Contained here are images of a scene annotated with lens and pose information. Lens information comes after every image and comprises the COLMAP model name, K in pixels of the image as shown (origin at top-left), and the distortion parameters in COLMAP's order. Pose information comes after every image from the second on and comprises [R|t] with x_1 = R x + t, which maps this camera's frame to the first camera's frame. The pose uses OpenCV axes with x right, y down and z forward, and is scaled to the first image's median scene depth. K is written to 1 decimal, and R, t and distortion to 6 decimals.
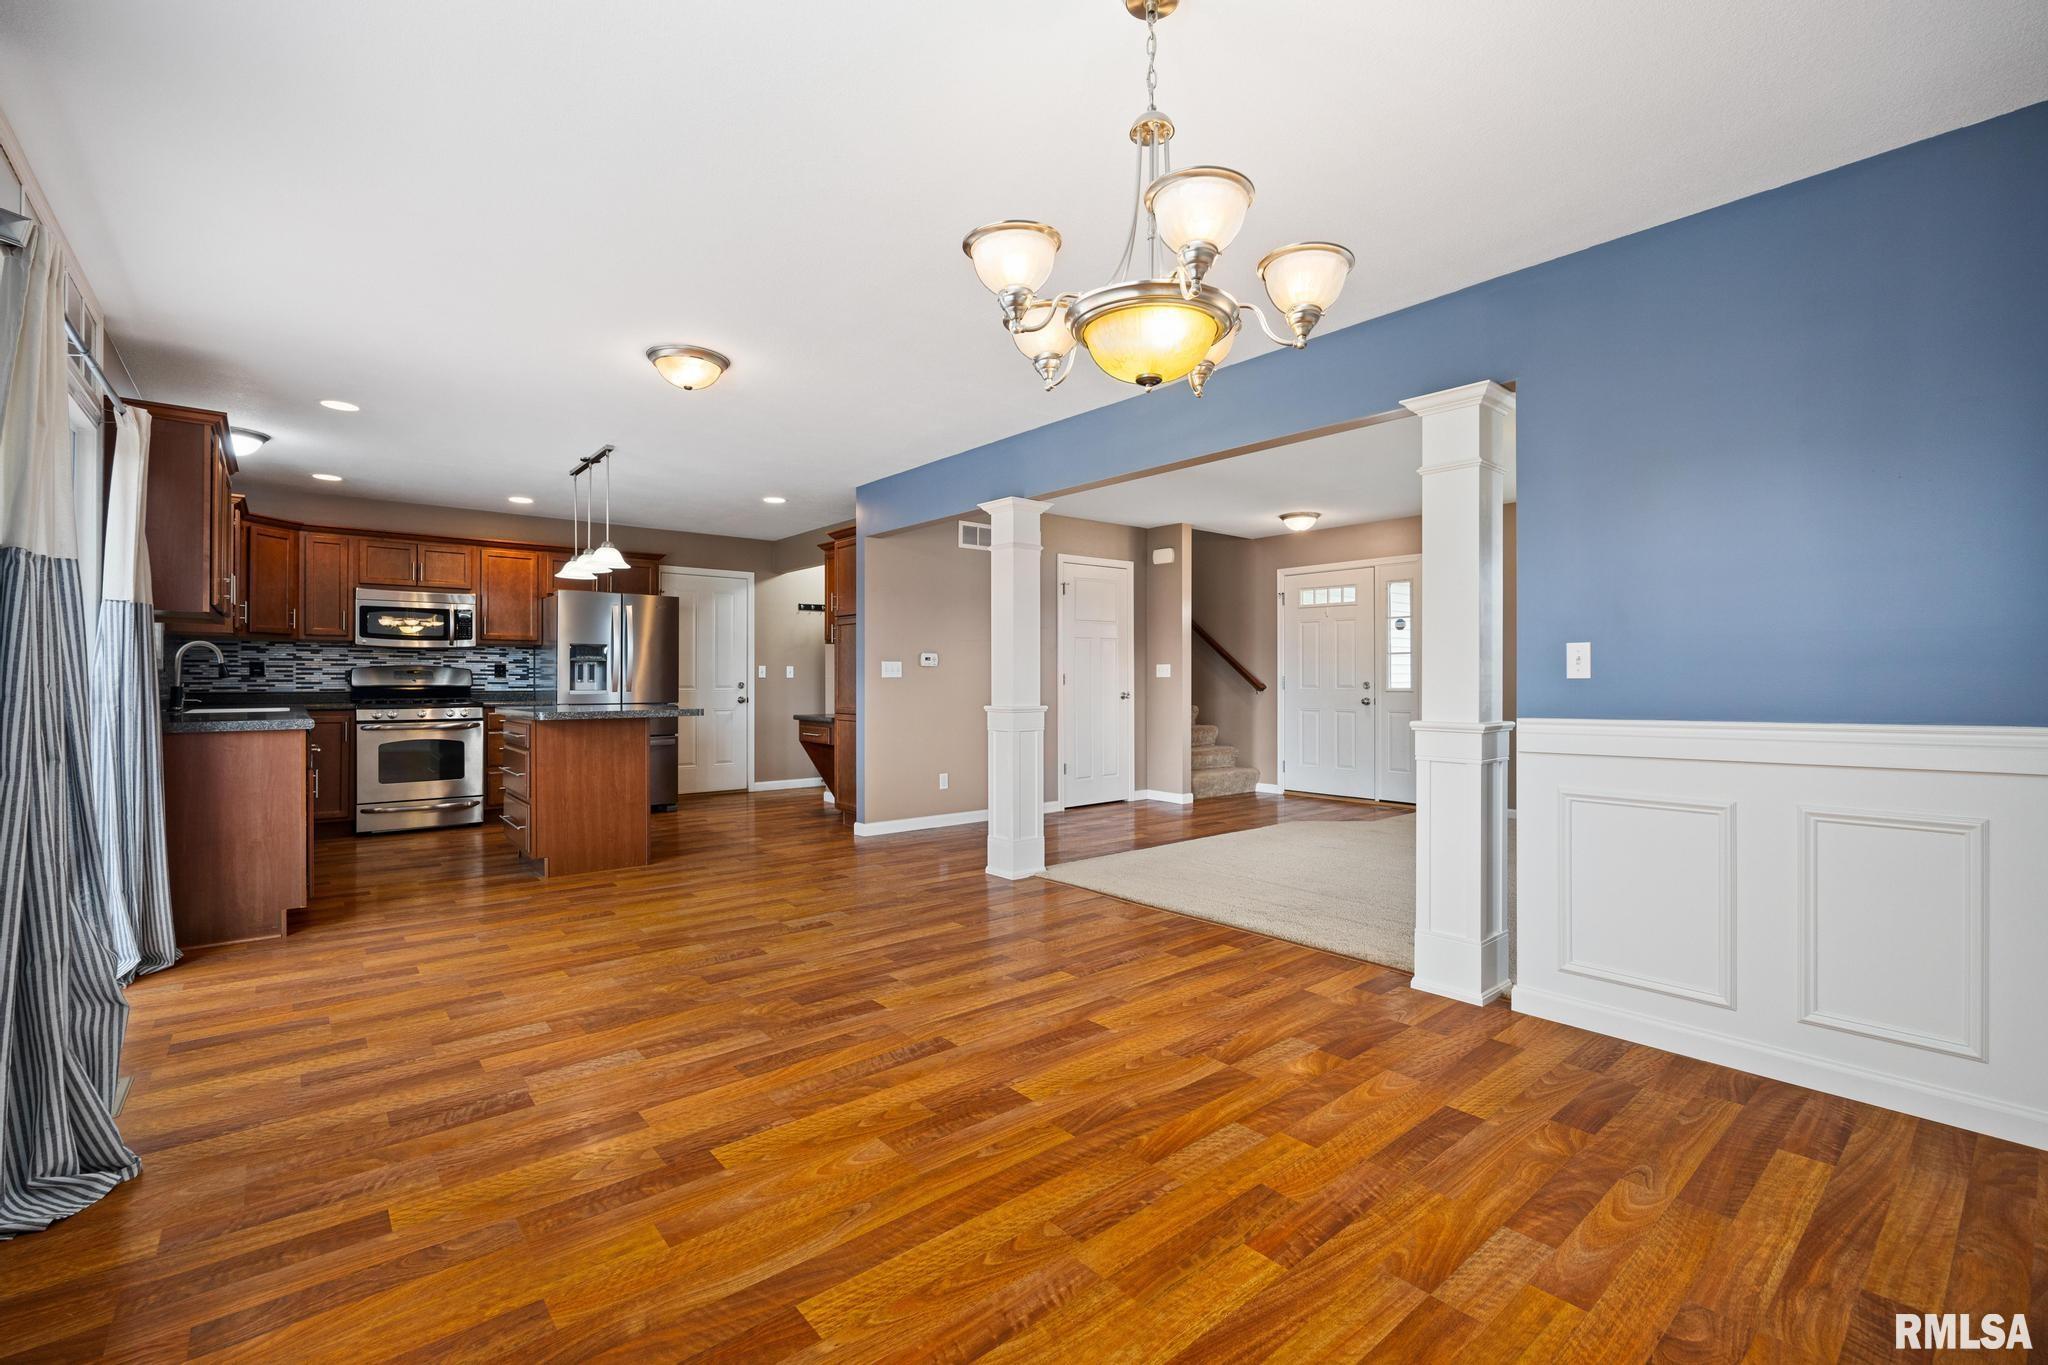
lens RADIAL K [[900.8, 0, 1028.8], [0, 900.8, 677.3], [0, 0, 1]] dist [-0.002749, -0.000596]
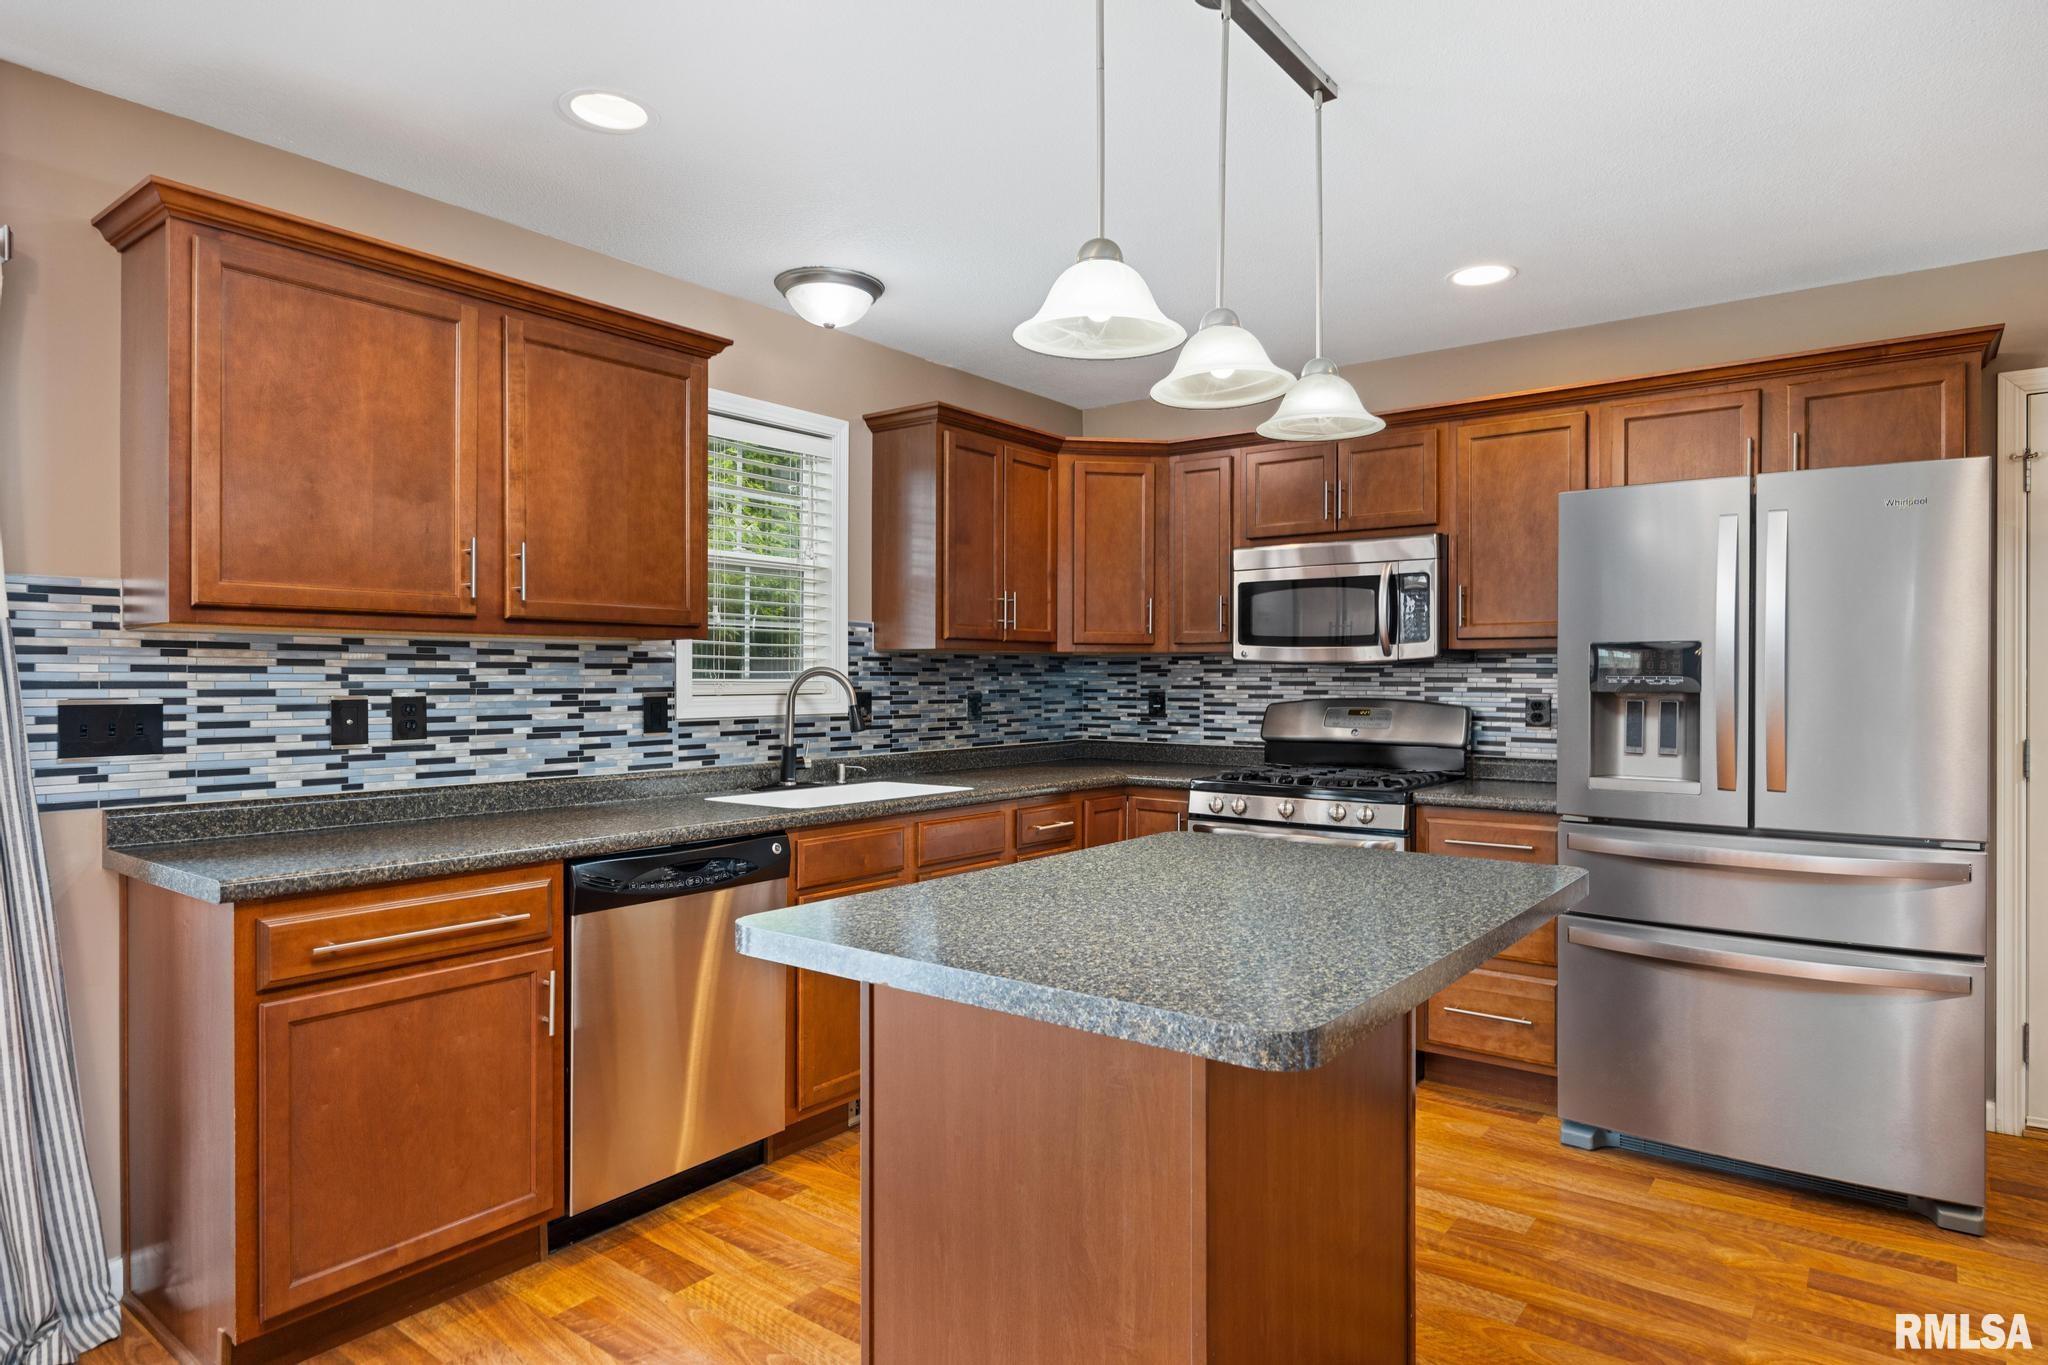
lens RADIAL K [[1150.2, 0, 1047.4], [0, 1150.2, 685.9], [0, 0, 1]] dist [-0.002579, -0.000241]
pose [[0.227622, 0.005779, -0.973732, -0.138657], [0.000013, 0.999982, 0.005938, -0.026090], [0.973750, -0.001365, 0.227618, 0.768680]]
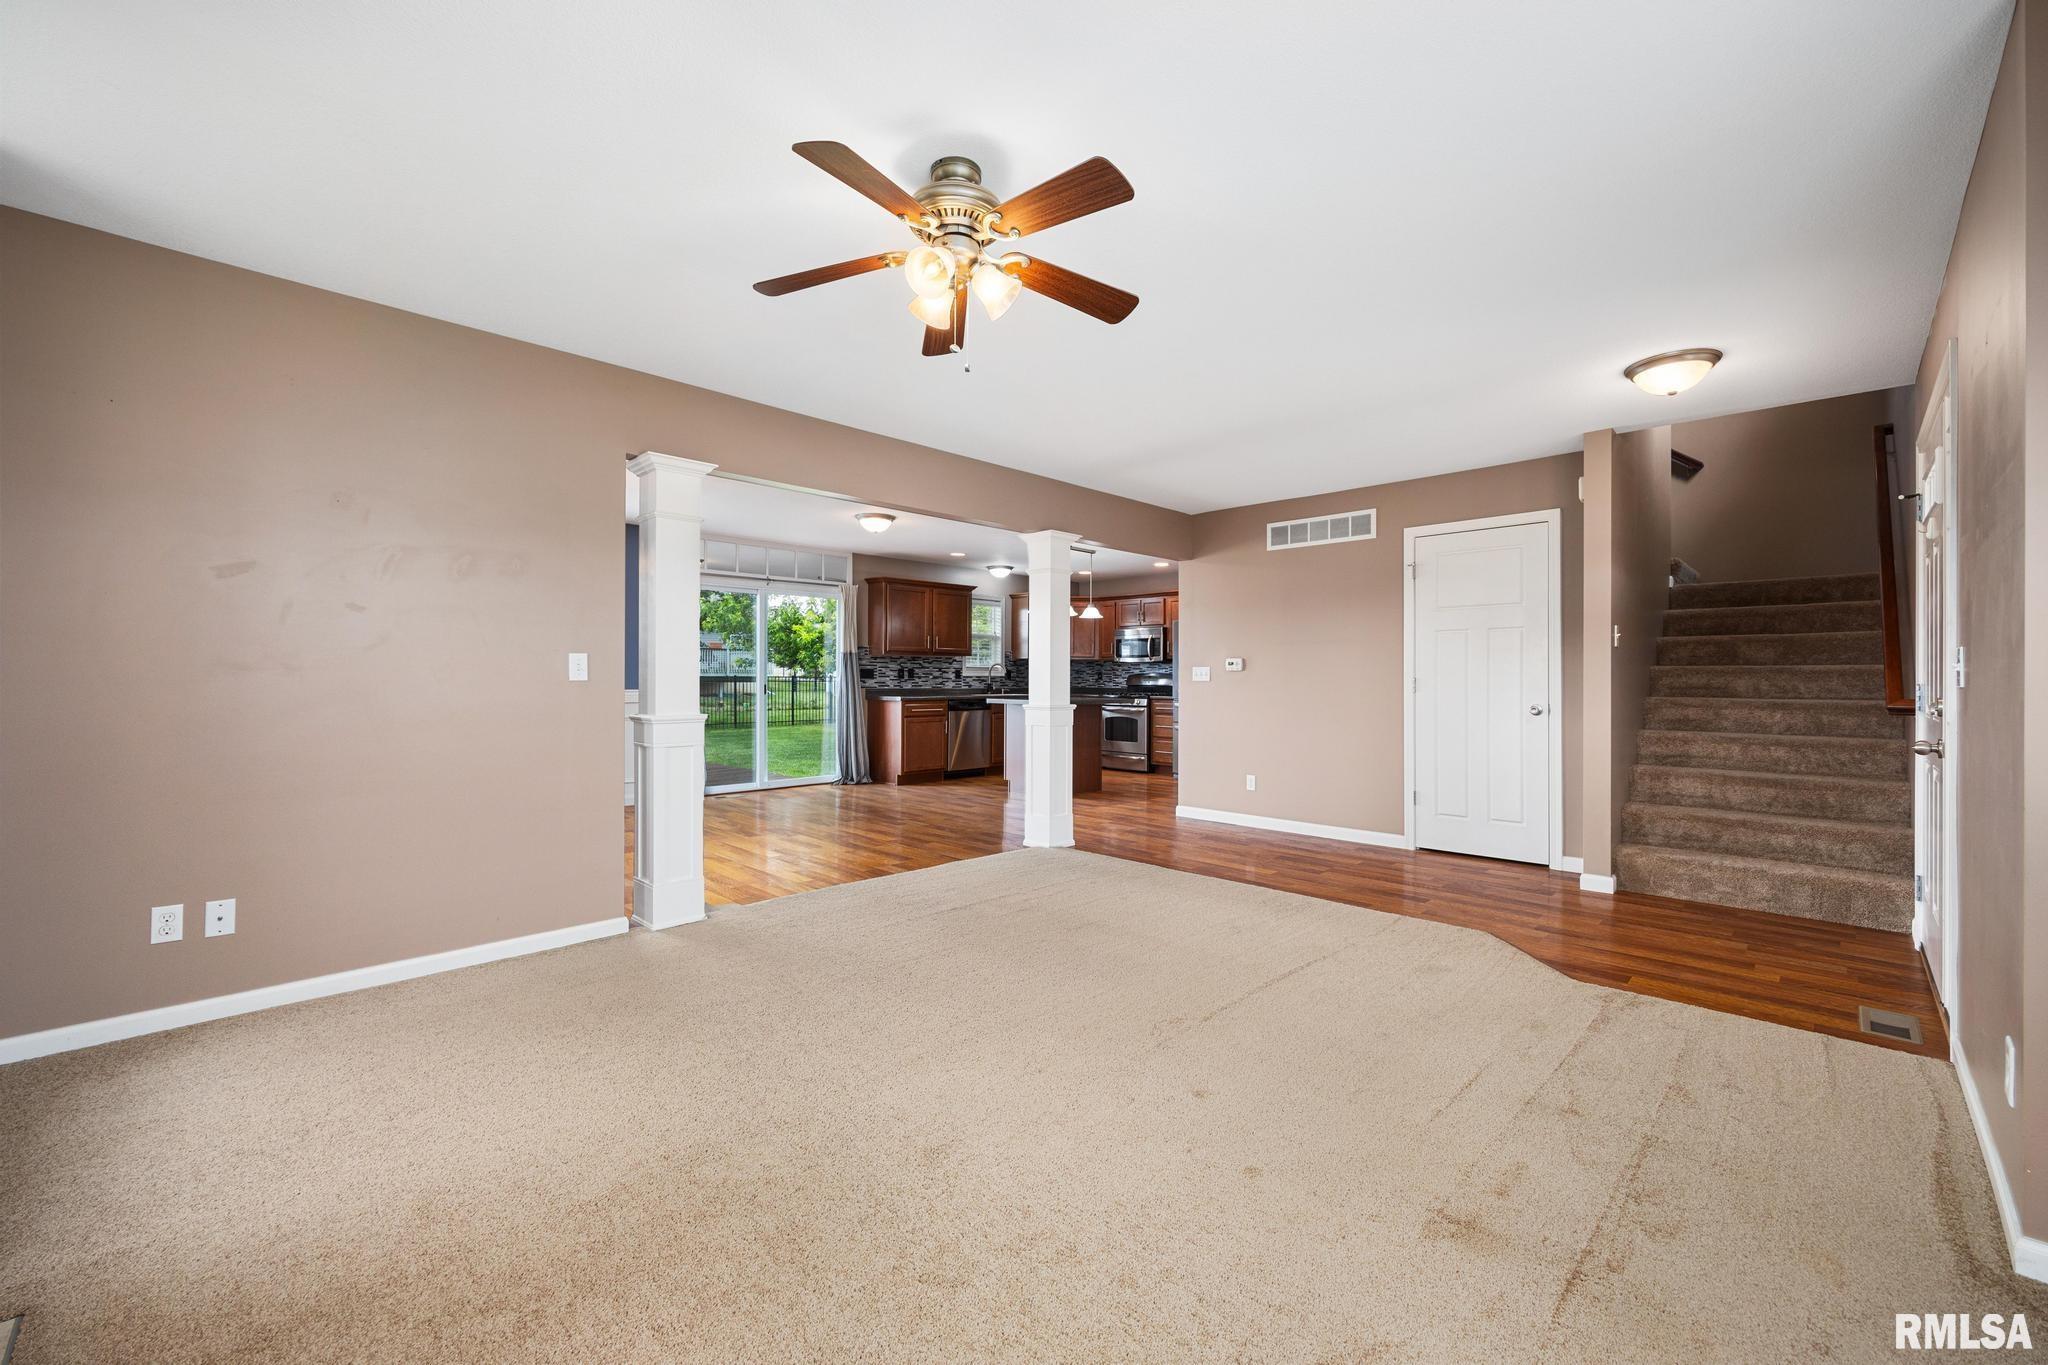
lens RADIAL K [[815.7, 0, 1038.2], [0, 815.7, 677.6], [0, 0, 1]] dist [-0.002669, -0.000054]
pose [[0.090845, -0.000784, -0.995865, 0.864780], [-0.004070, 0.999991, -0.001158, -0.002221], [0.995857, 0.004158, 0.090841, 0.723600]]
